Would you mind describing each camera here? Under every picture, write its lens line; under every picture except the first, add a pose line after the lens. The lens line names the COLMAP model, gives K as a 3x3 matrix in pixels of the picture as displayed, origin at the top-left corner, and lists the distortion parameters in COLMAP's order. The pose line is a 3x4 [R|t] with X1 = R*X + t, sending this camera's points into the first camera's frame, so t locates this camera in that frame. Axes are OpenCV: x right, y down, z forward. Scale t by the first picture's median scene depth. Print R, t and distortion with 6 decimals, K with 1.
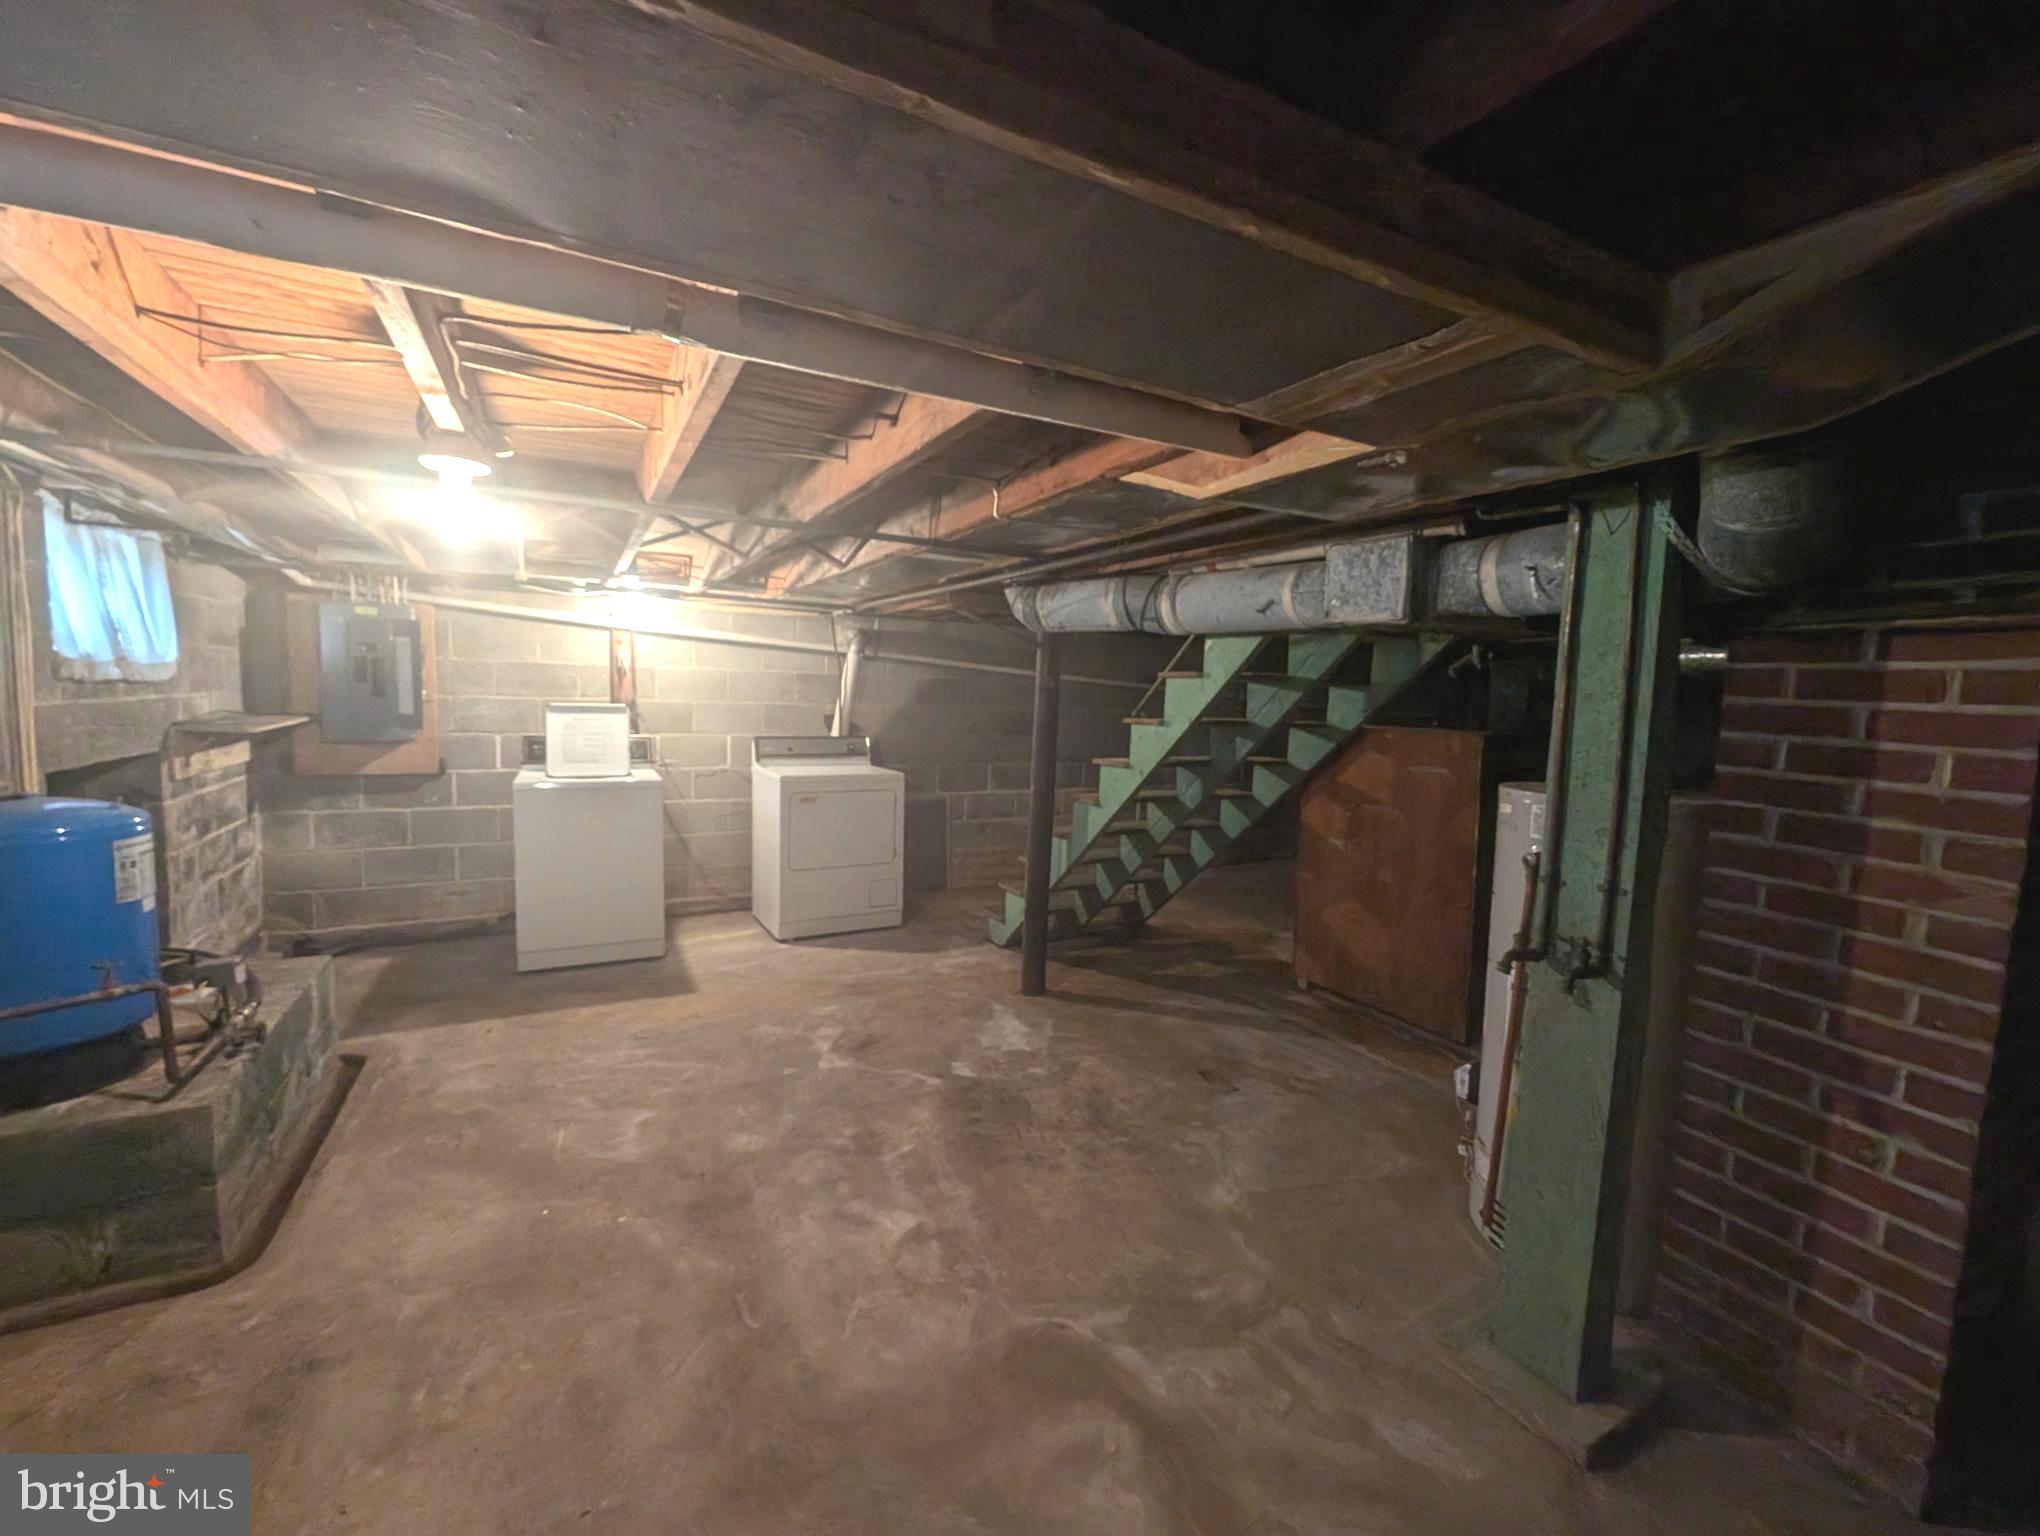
lens RADIAL K [[828.6, 0, 1019.0], [0, 828.6, 763.5], [0, 0, 1]] dist [0.001141, 0.000253]
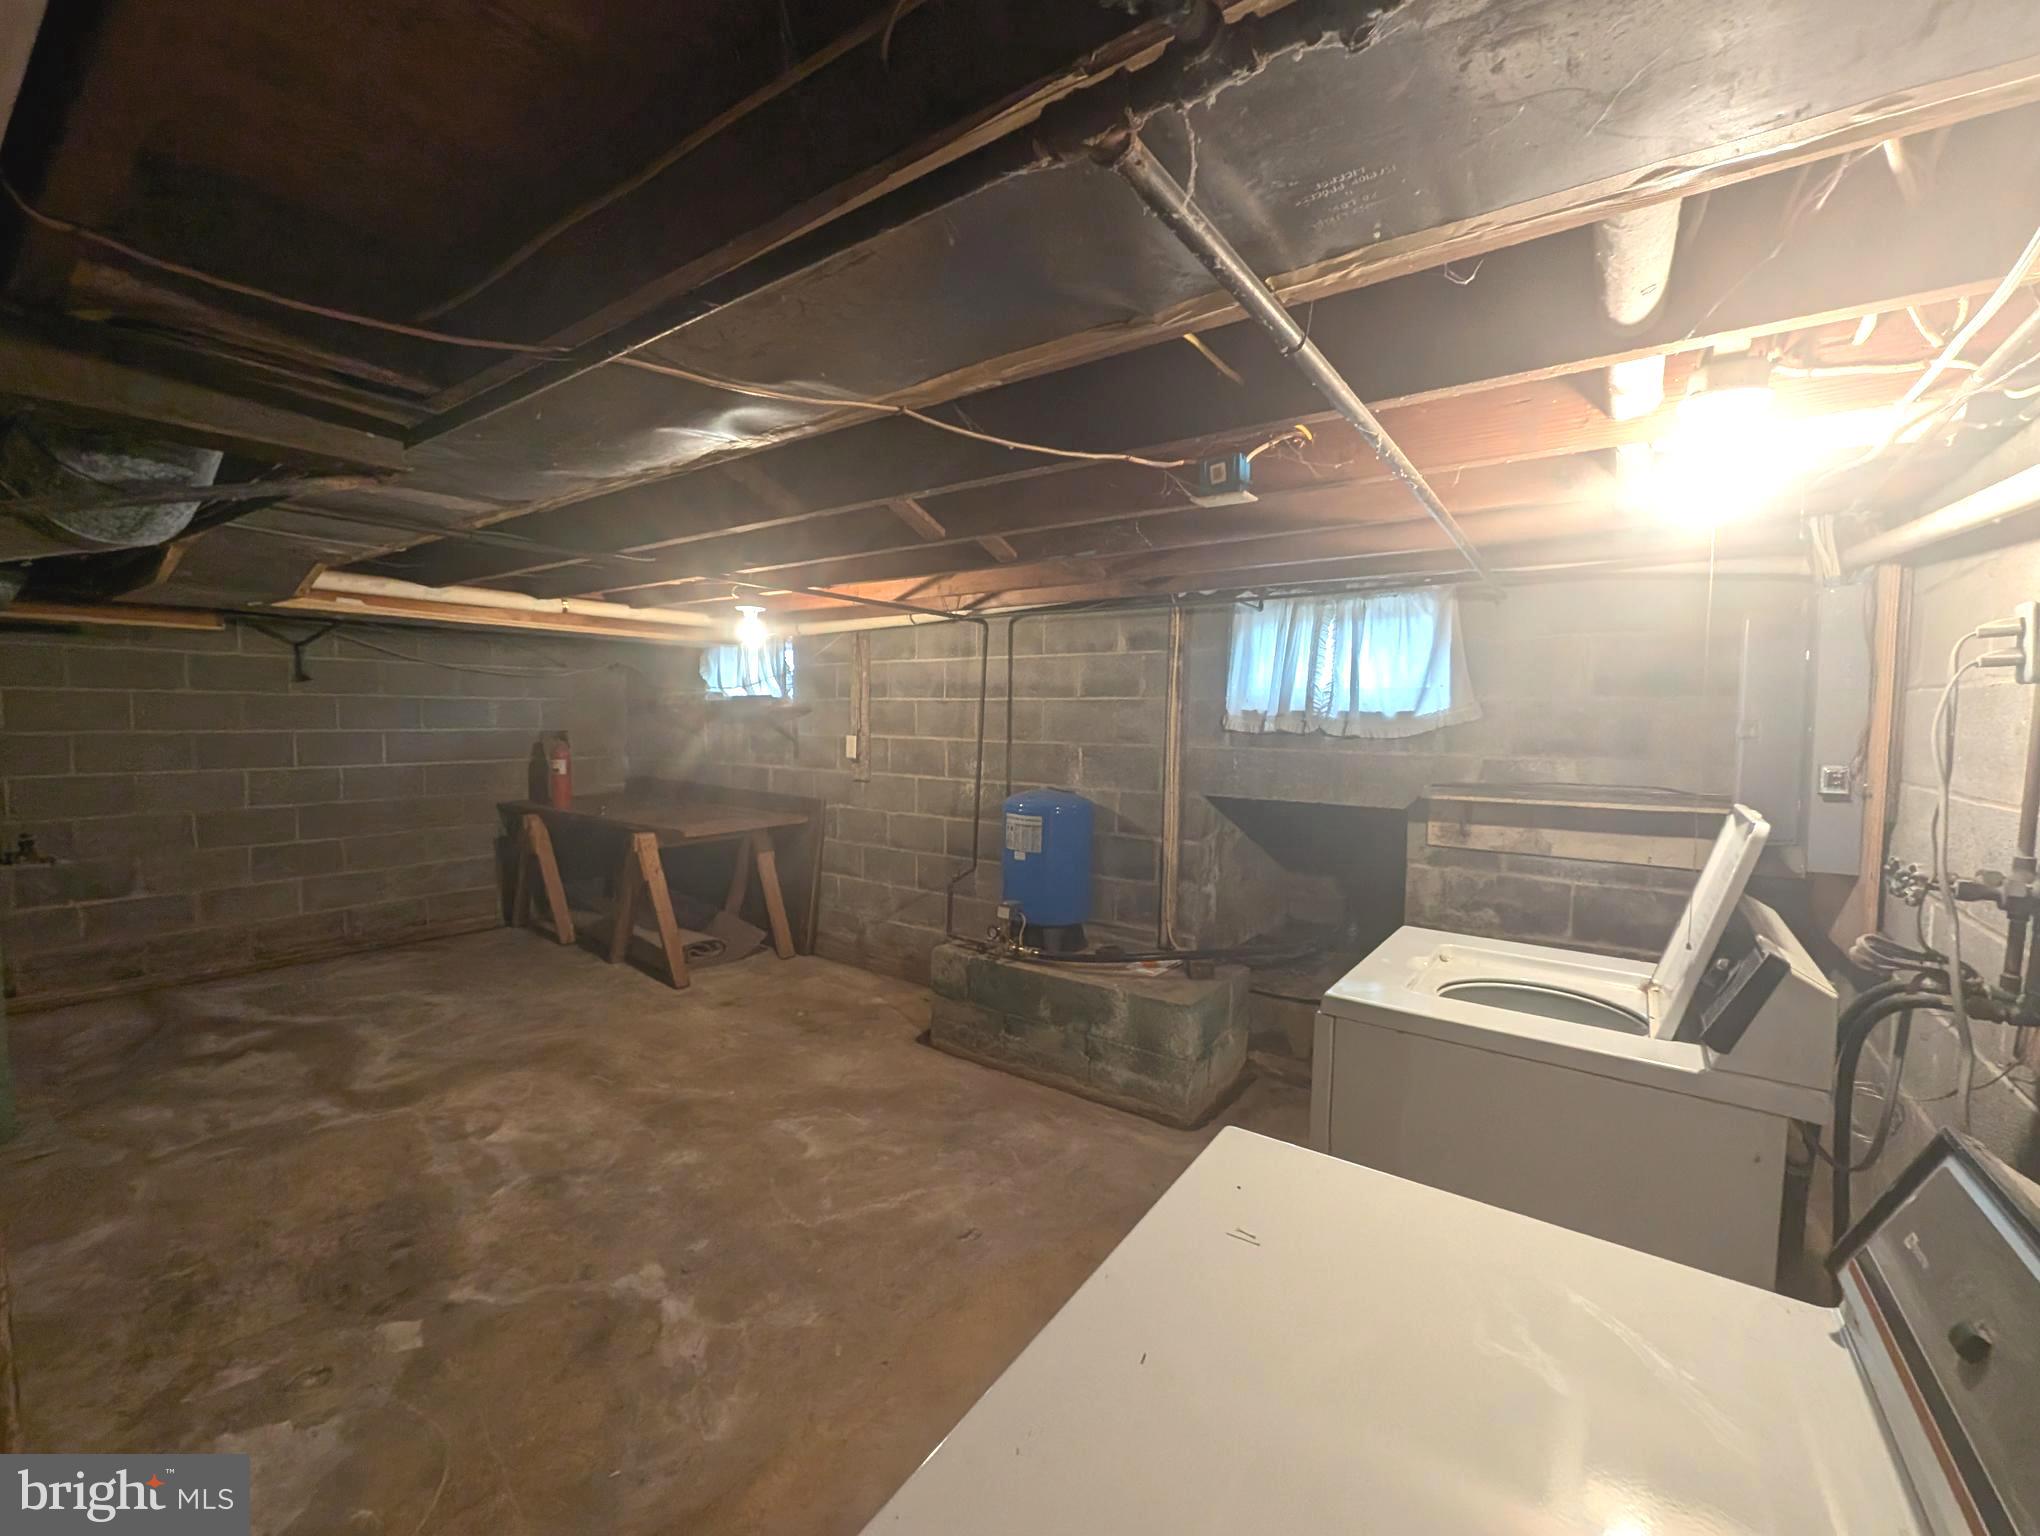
lens RADIAL K [[828.6, 0, 1019.3], [0, 828.6, 765.6], [0, 0, 1]] dist [0.001141, 0.000253]
pose [[-0.894731, -0.017185, -0.446275, -0.237987], [-0.081699, 0.988695, 0.125725, -0.191527], [0.439070, 0.148950, -0.886020, 2.057505]]
